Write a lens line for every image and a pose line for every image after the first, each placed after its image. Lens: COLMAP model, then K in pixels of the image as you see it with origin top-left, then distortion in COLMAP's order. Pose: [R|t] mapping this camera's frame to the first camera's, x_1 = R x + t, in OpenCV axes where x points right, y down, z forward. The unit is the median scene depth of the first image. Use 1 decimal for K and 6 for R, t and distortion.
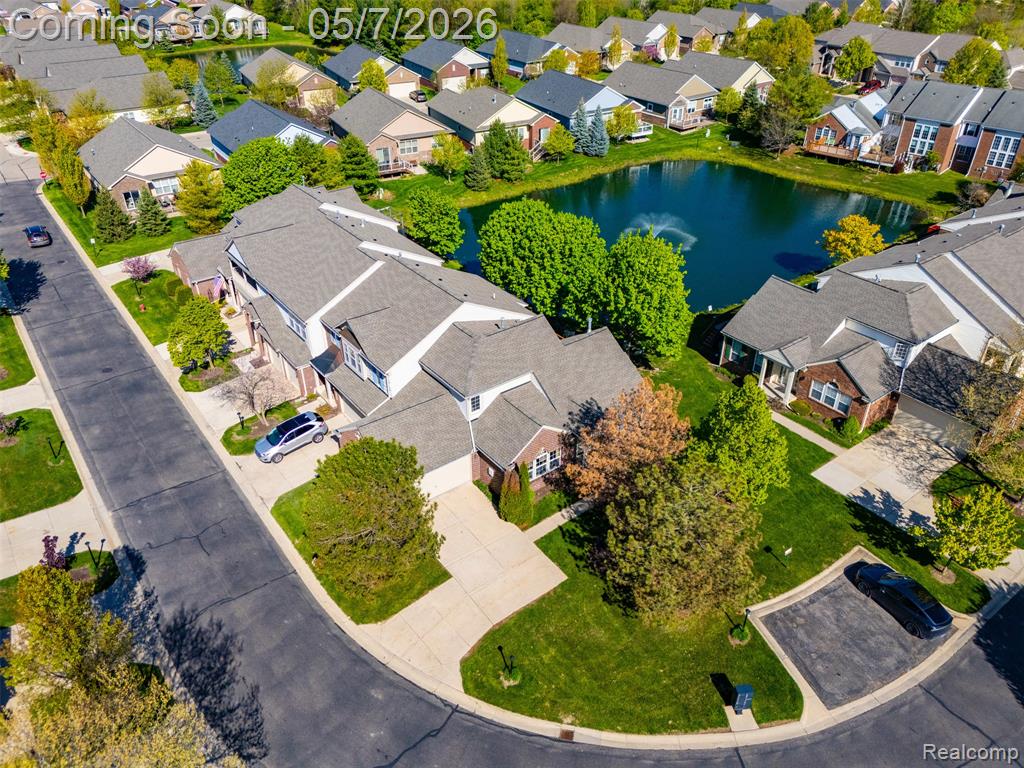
lens RADIAL K [[751.0, 0, 515.3], [0, 751.0, 384.2], [0, 0, 1]] dist [0.077682, -0.080255]
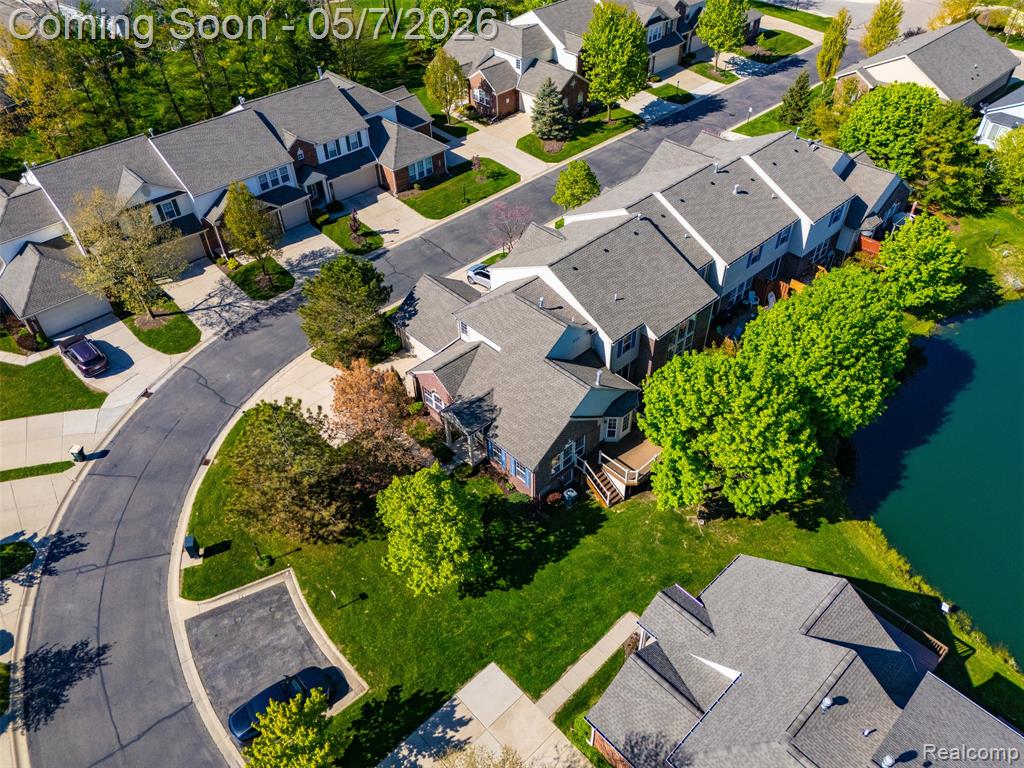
lens RADIAL K [[751.0, 0, 515.3], [0, 751.0, 384.2], [0, 0, 1]] dist [0.077682, -0.080255]
pose [[0.111103, 0.666937, -0.736784, 0.722548], [-0.520140, 0.670747, 0.528727, -0.476102], [0.846823, 0.324488, 0.421423, 0.534055]]
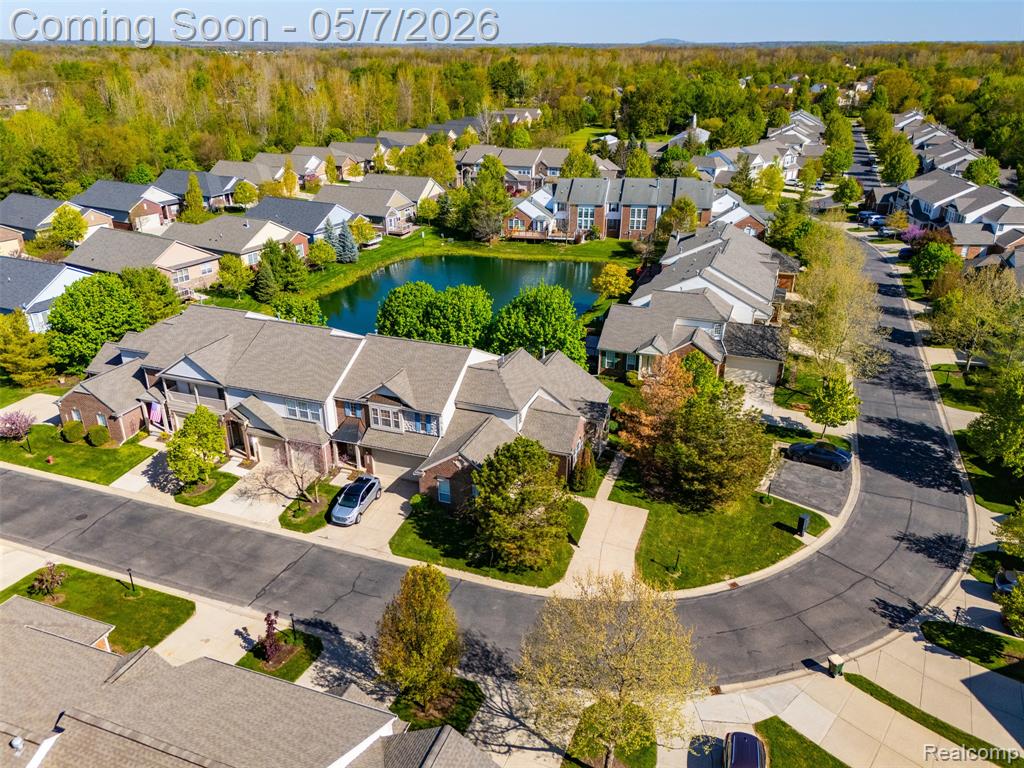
lens RADIAL K [[751.0, 0, 515.3], [0, 751.0, 384.2], [0, 0, 1]] dist [0.077682, -0.080255]
pose [[0.842078, -0.215269, 0.494535, -0.577874], [0.289980, 0.953801, -0.078582, 0.059584], [-0.454772, 0.209577, 0.865598, -0.082893]]
